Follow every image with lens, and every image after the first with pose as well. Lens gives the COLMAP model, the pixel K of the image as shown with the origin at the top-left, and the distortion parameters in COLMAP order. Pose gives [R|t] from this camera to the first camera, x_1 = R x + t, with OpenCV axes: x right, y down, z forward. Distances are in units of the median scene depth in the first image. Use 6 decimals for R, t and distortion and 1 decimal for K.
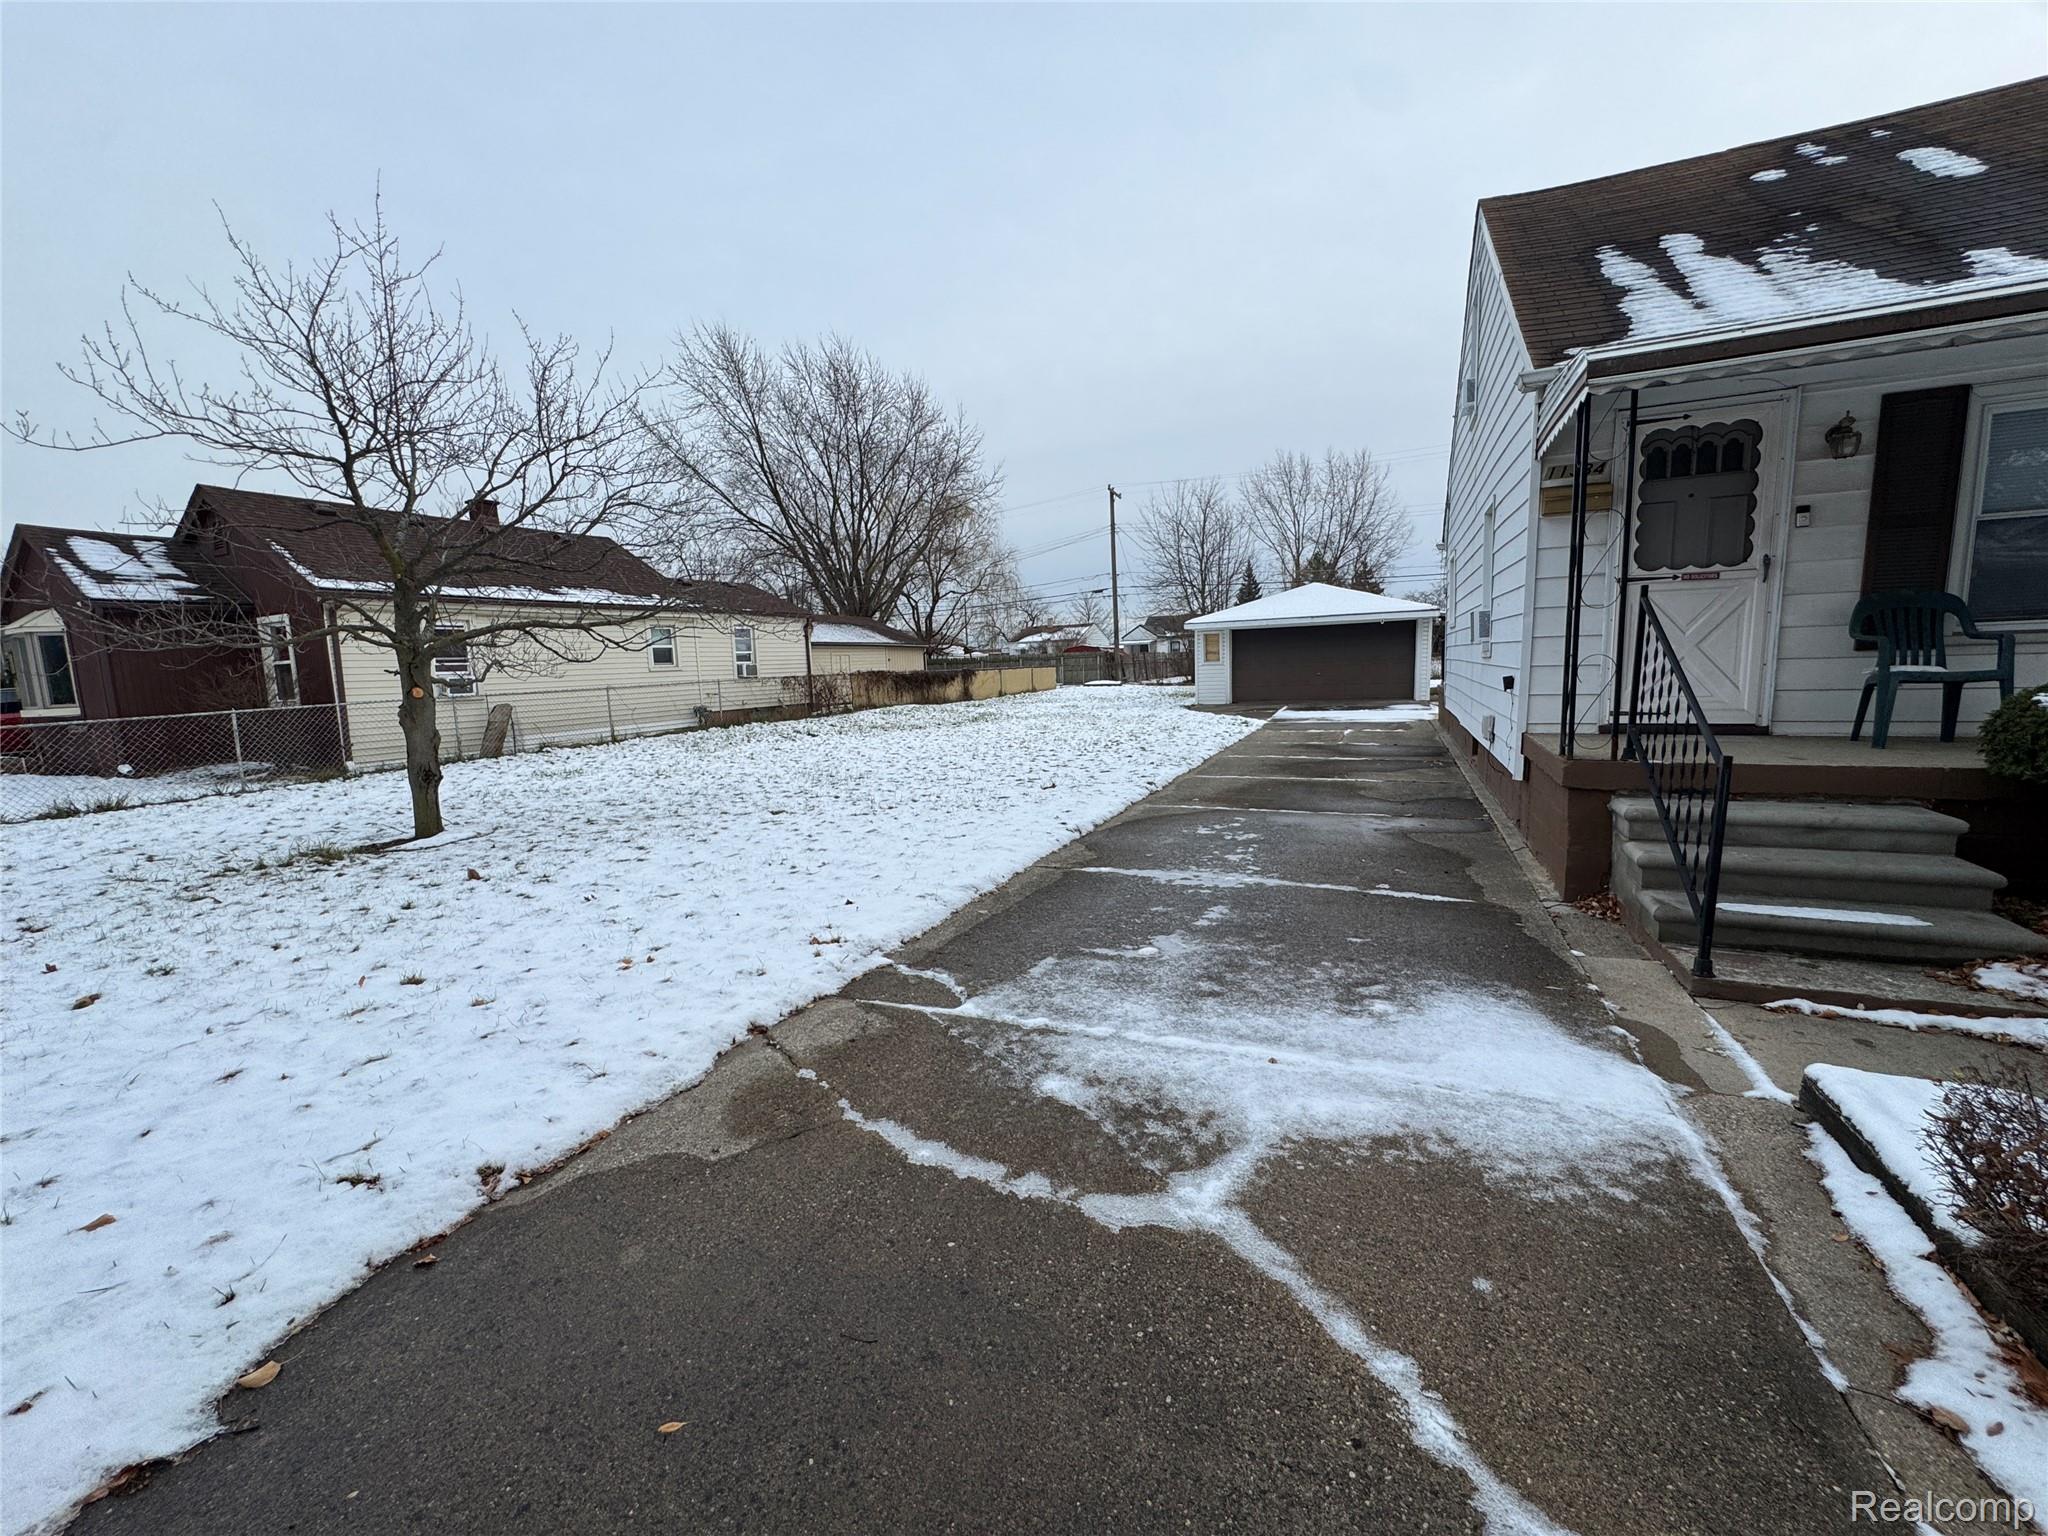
lens RADIAL K [[819.1, 0, 1024.0], [0, 819.1, 765.8], [0, 0, 1]] dist [-0.000520, -0.000203]
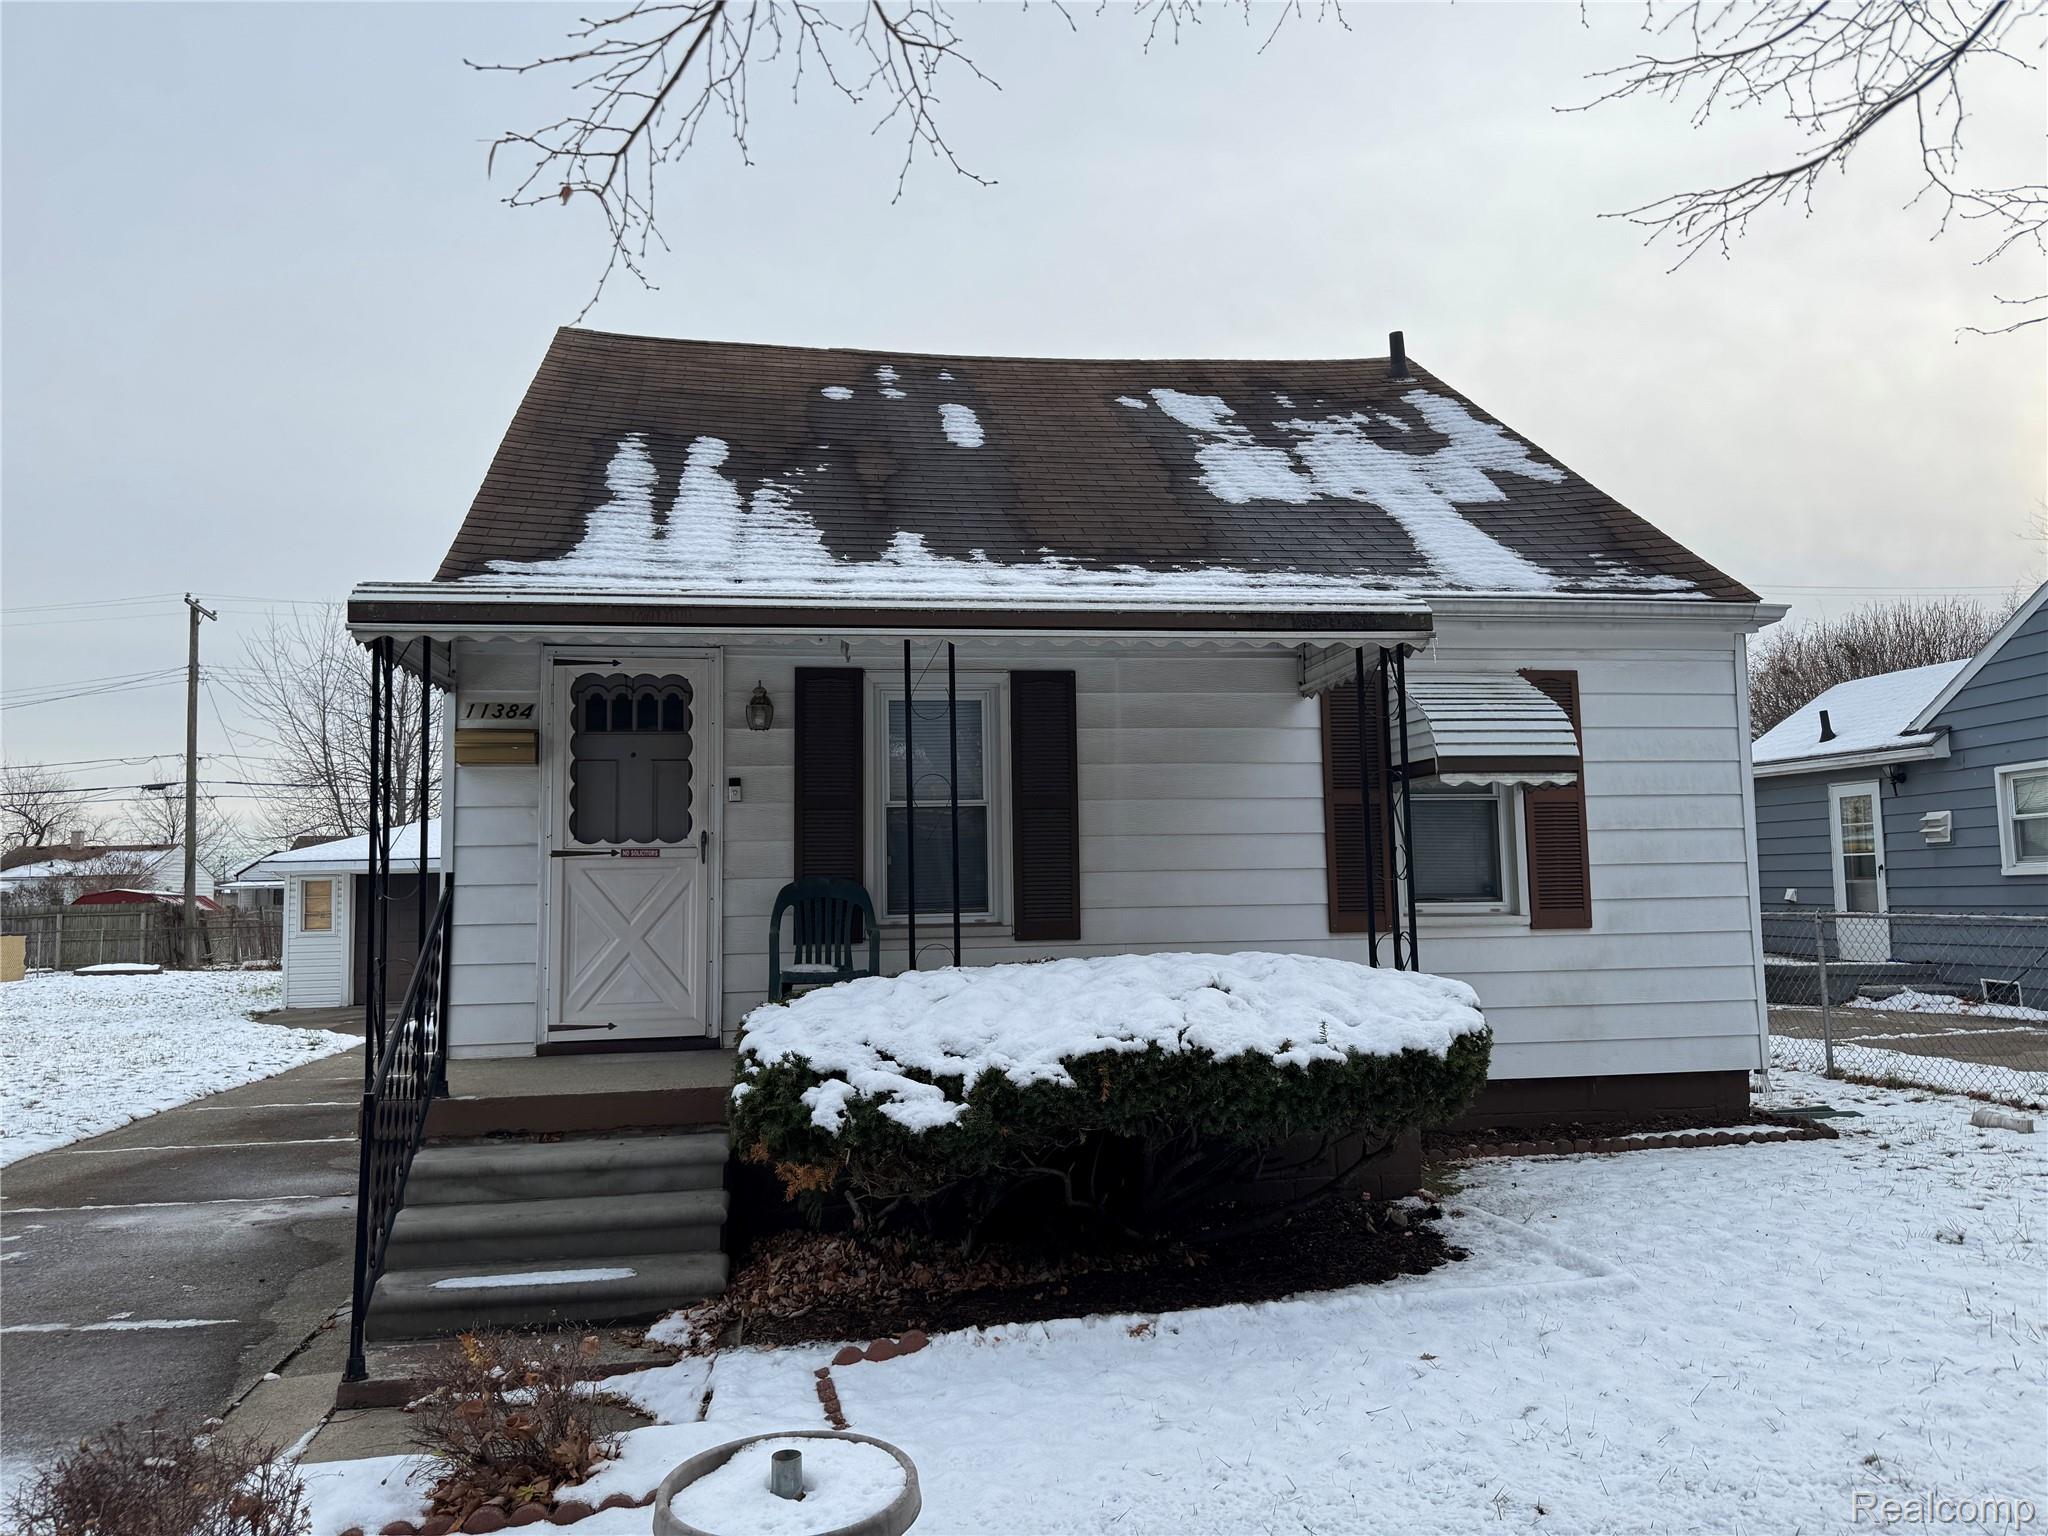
lens RADIAL K [[1429.0, 0, 1034.3], [0, 1429.0, 772.9], [0, 0, 1]] dist [0.087653, -0.126957]
pose [[0.828722, 0.064951, 0.555878, 0.364834], [0.062129, 0.976427, -0.206714, 0.009465], [-0.556201, 0.205845, 0.805151, -0.389590]]
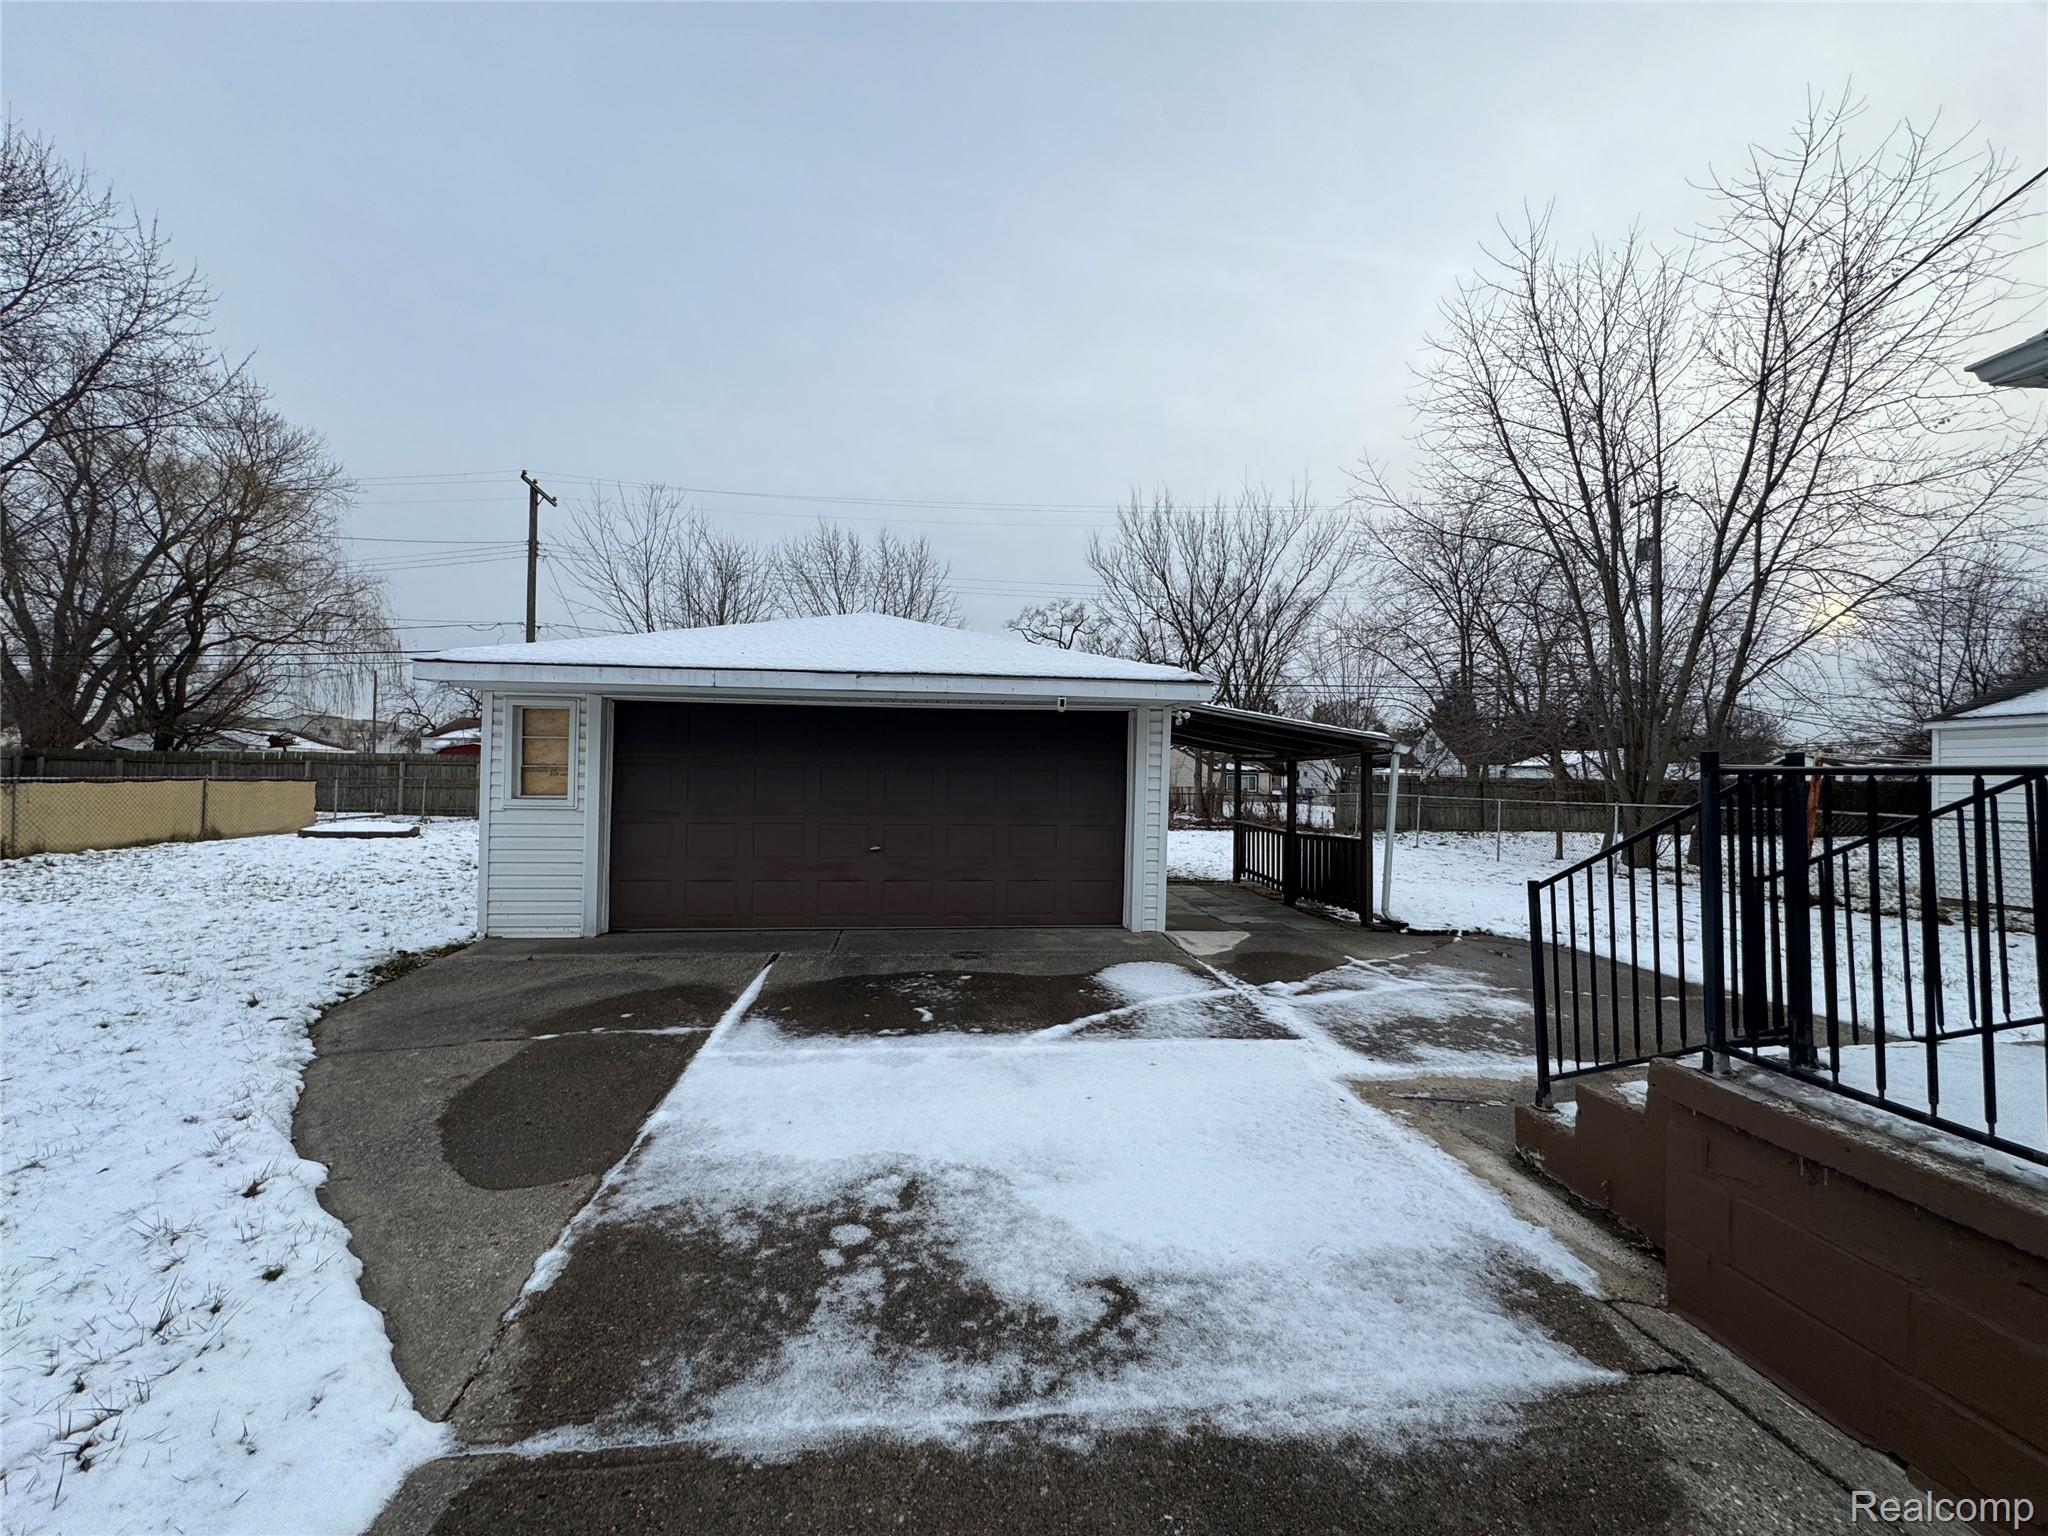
lens RADIAL K [[819.1, 0, 1024.0], [0, 819.1, 765.8], [0, 0, 1]] dist [-0.000520, -0.000203]
pose [[0.858737, 0.061672, 0.508691, 1.058184], [0.012857, 0.989825, -0.141707, -0.433895], [-0.512254, 0.128229, 0.849207, 3.005541]]
